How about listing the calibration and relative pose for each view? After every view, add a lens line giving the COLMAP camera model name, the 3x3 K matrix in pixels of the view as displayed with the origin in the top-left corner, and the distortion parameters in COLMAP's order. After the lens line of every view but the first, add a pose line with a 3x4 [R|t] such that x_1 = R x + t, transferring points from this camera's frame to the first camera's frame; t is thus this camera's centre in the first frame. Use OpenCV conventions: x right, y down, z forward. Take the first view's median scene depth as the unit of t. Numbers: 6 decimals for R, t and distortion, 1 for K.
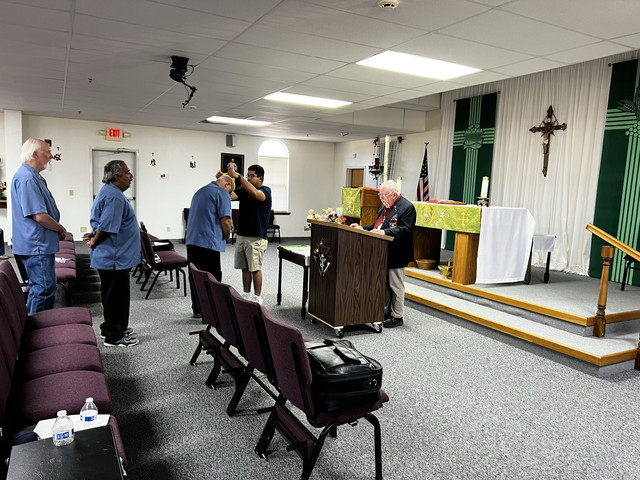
lens RADIAL K [[482.6, 0, 324.7], [0, 482.6, 241.2], [0, 0, 1]] dist [0.069137, -0.078115]
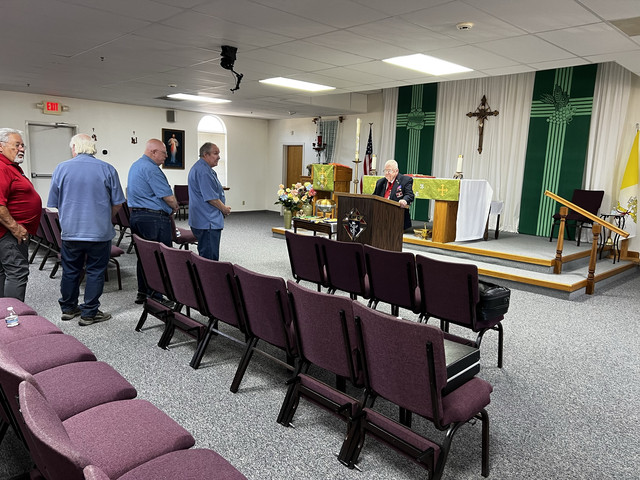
lens RADIAL K [[482.6, 0, 324.7], [0, 482.6, 241.2], [0, 0, 1]] dist [0.069137, -0.078115]
pose [[0.965166, -0.047715, 0.257250, -0.312365], [0.034178, 0.997798, 0.056844, 0.003921], [-0.259396, -0.046072, 0.964671, -0.107102]]
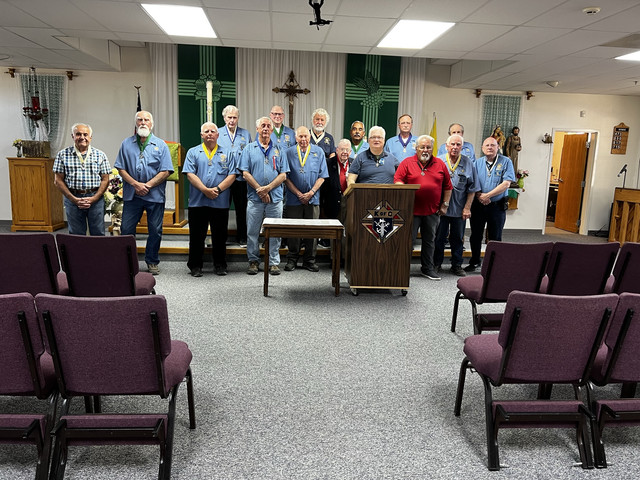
lens RADIAL K [[478.7, 0, 321.0], [0, 478.7, 233.4], [0, 0, 1]] dist [0.070013, -0.079857]
pose [[0.401693, -0.172388, 0.899403, -0.737517], [0.088249, 0.984839, 0.149349, -0.078772], [-0.911512, 0.019379, 0.410816, 0.593034]]
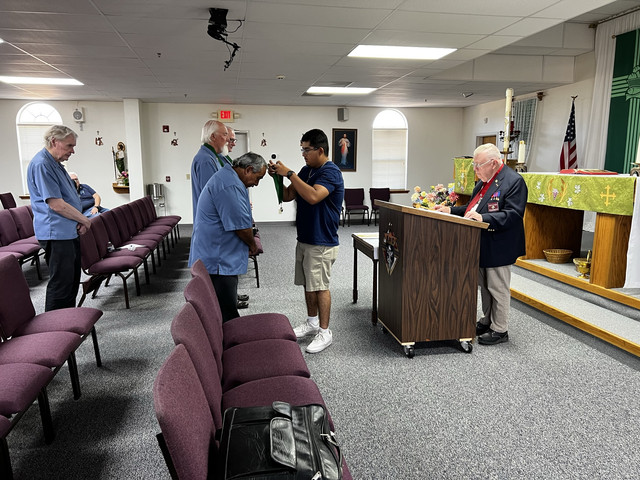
lens RADIAL K [[482.1, 0, 323.4], [0, 482.1, 242.2], [0, 0, 1]] dist [0.066895, -0.076532]
pose [[0.953212, 0.007073, -0.302220, 0.103877], [0.007396, 0.998881, 0.046703, -0.013182], [0.302212, -0.046753, 0.952093, 0.192222]]
